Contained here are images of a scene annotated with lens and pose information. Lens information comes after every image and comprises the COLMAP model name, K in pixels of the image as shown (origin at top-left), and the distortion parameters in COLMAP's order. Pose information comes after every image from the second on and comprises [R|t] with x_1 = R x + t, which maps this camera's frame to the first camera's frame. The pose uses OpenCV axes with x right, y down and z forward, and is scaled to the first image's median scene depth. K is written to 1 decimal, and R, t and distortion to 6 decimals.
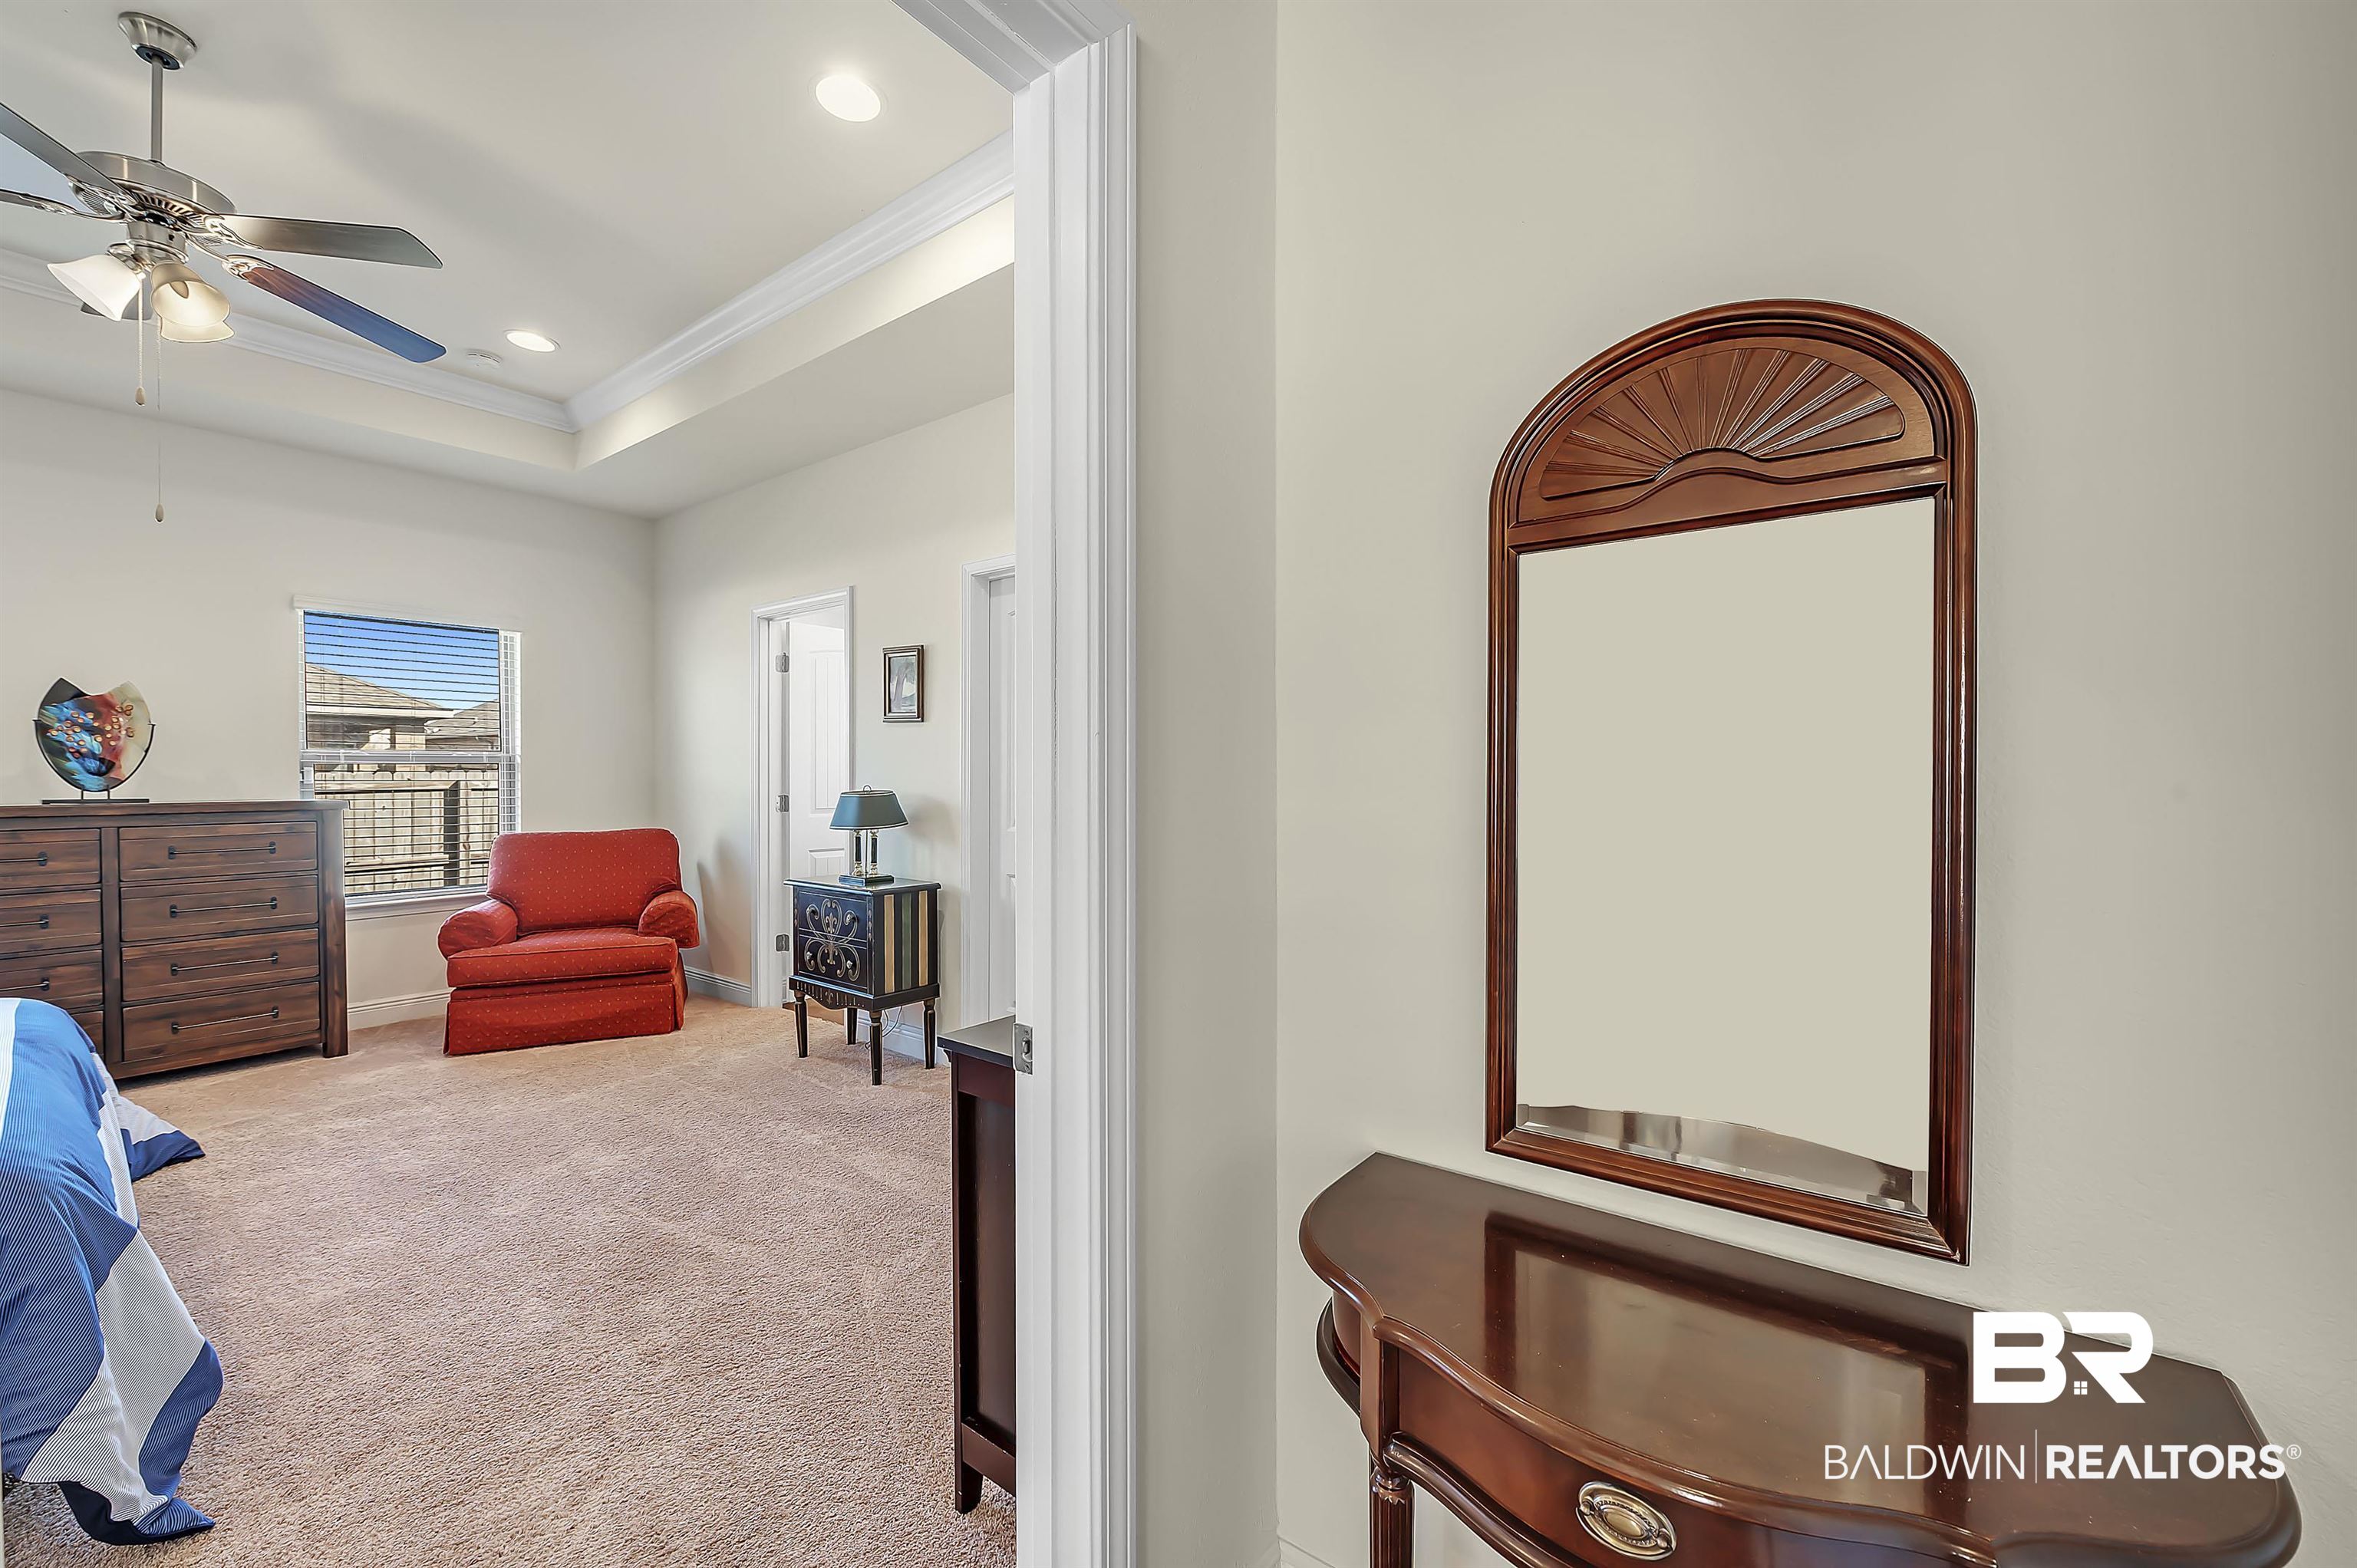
lens RADIAL K [[943.6, 0, 1169.8], [0, 943.6, 778.4], [0, 0, 1]] dist [-0.007597, 0.000184]
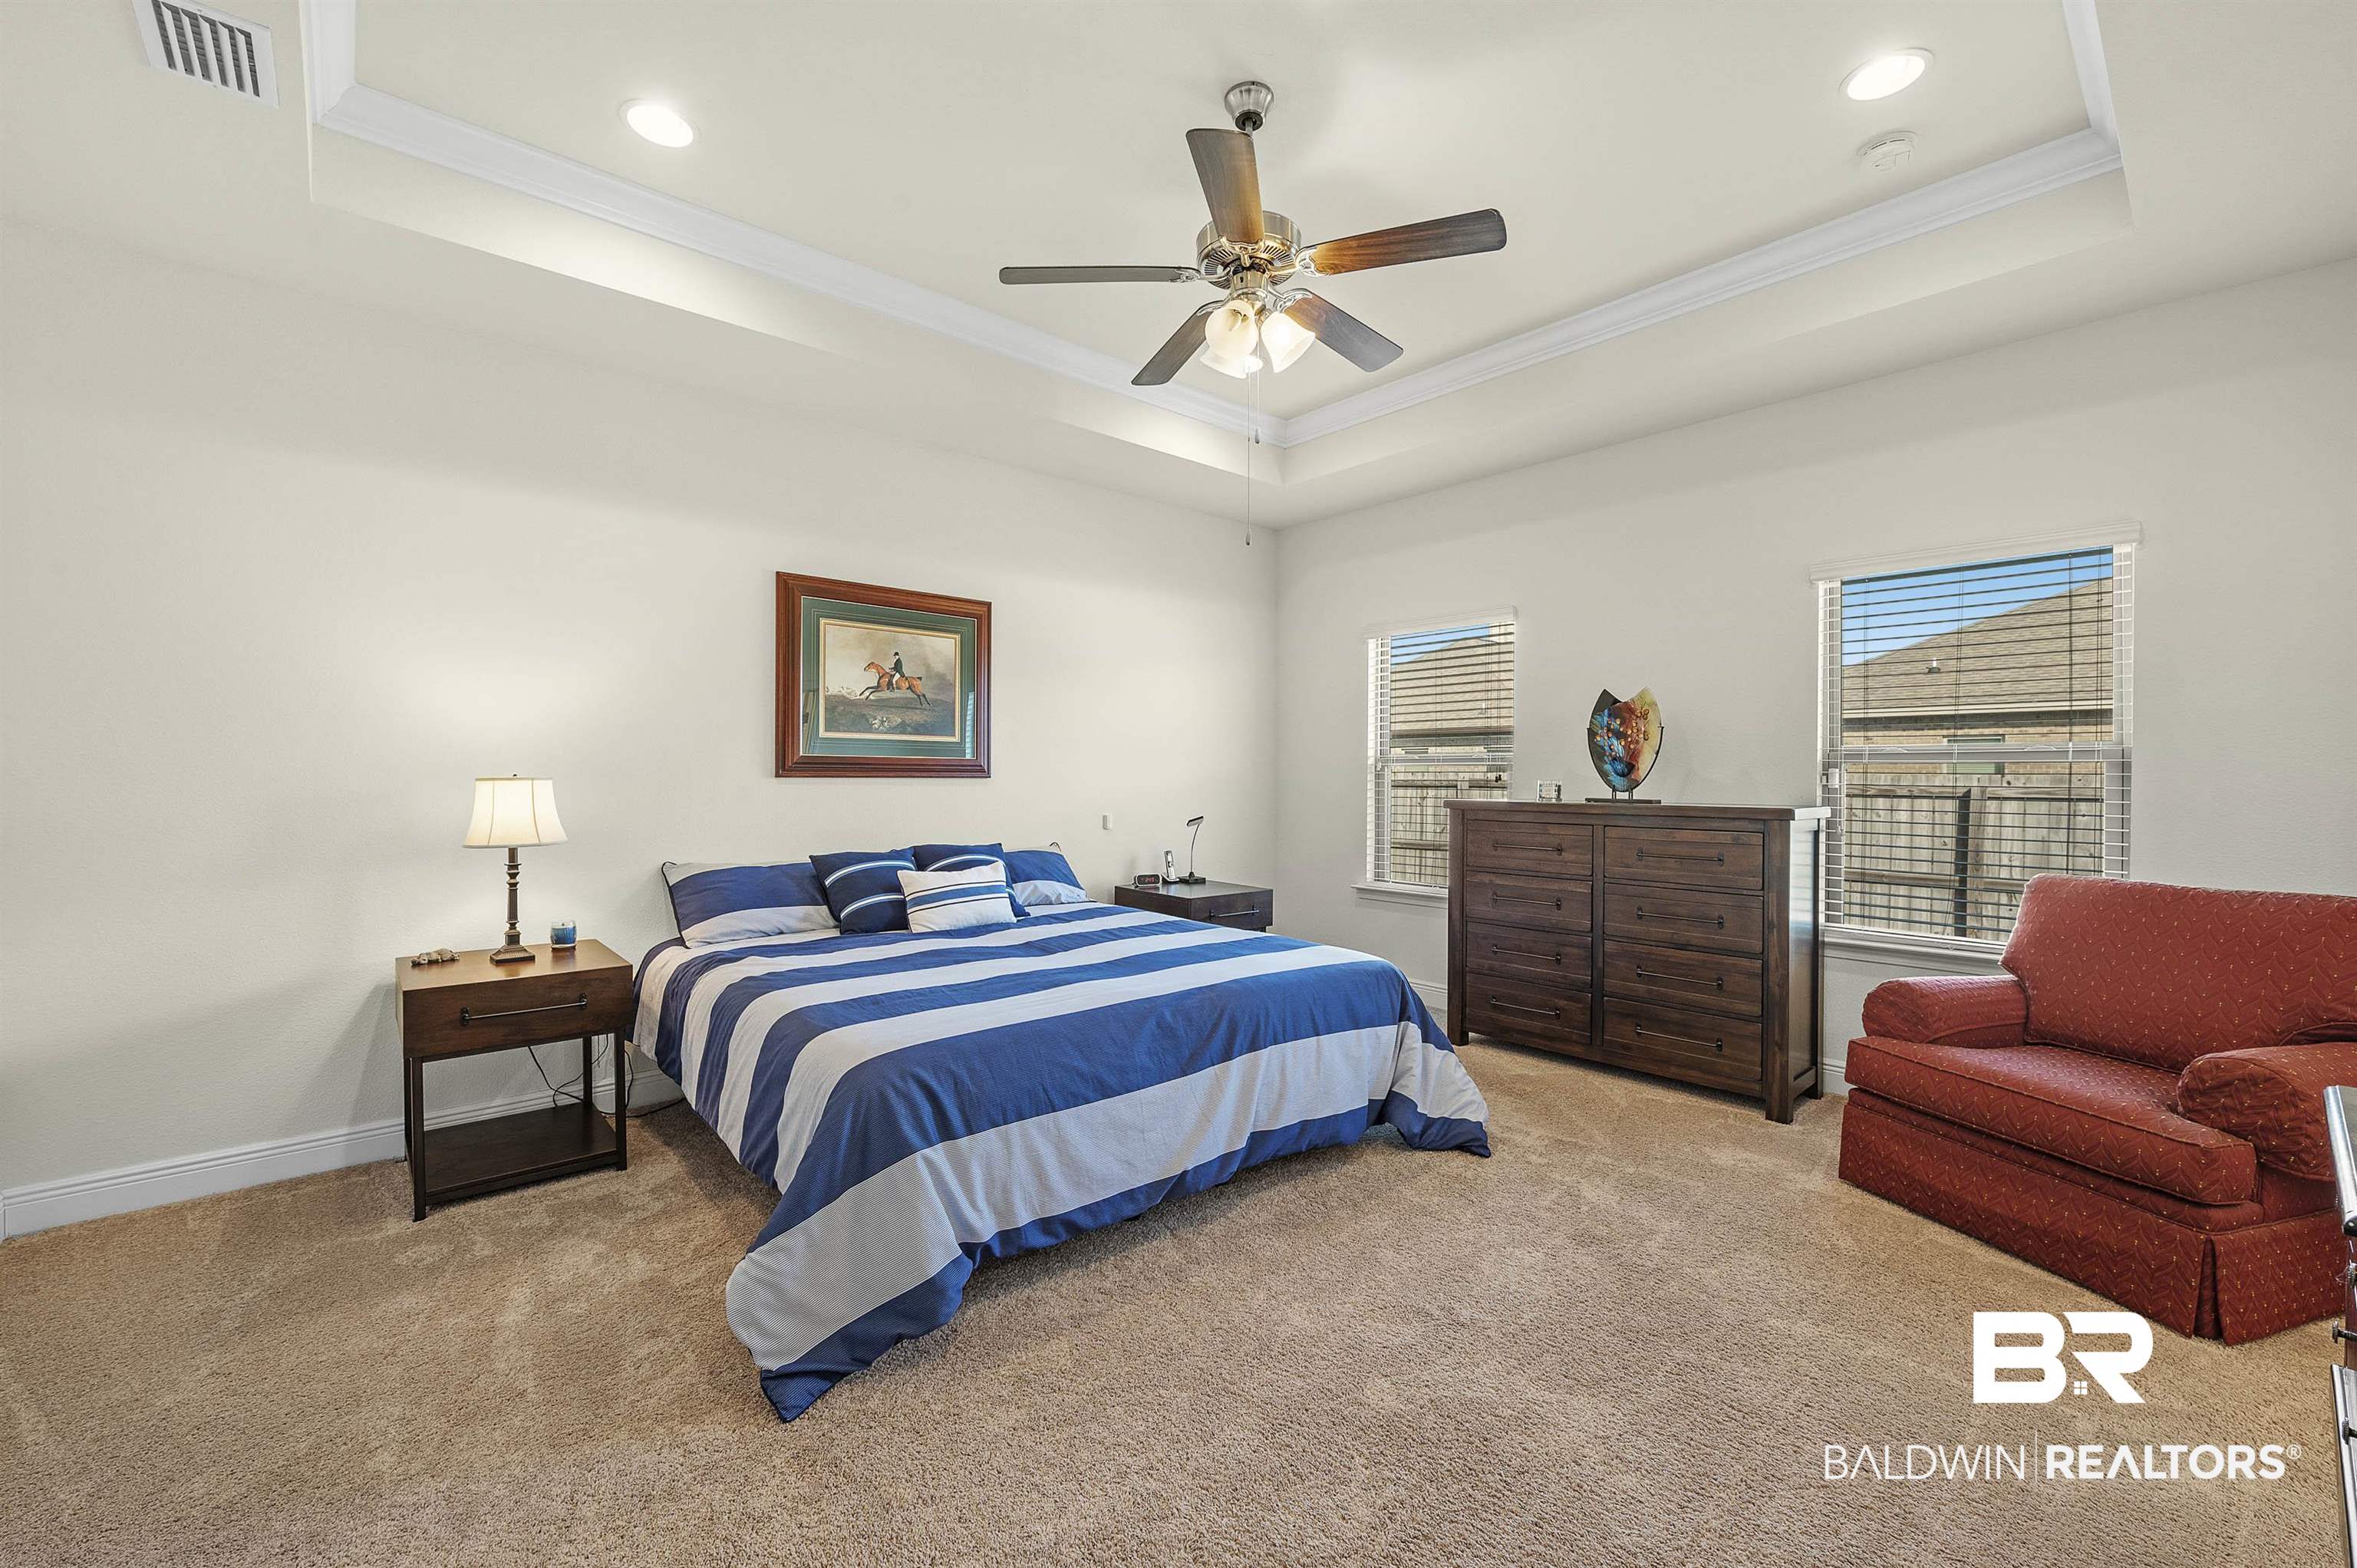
lens RADIAL K [[943.6, 0, 1191.9], [0, 943.6, 776.9], [0, 0, 1]] dist [-0.007597, 0.000184]
pose [[-0.184108, 0.004061, -0.982898, 0.011636], [-0.008274, 0.999950, 0.005681, -0.004917], [0.982871, 0.009178, -0.184065, 0.706932]]
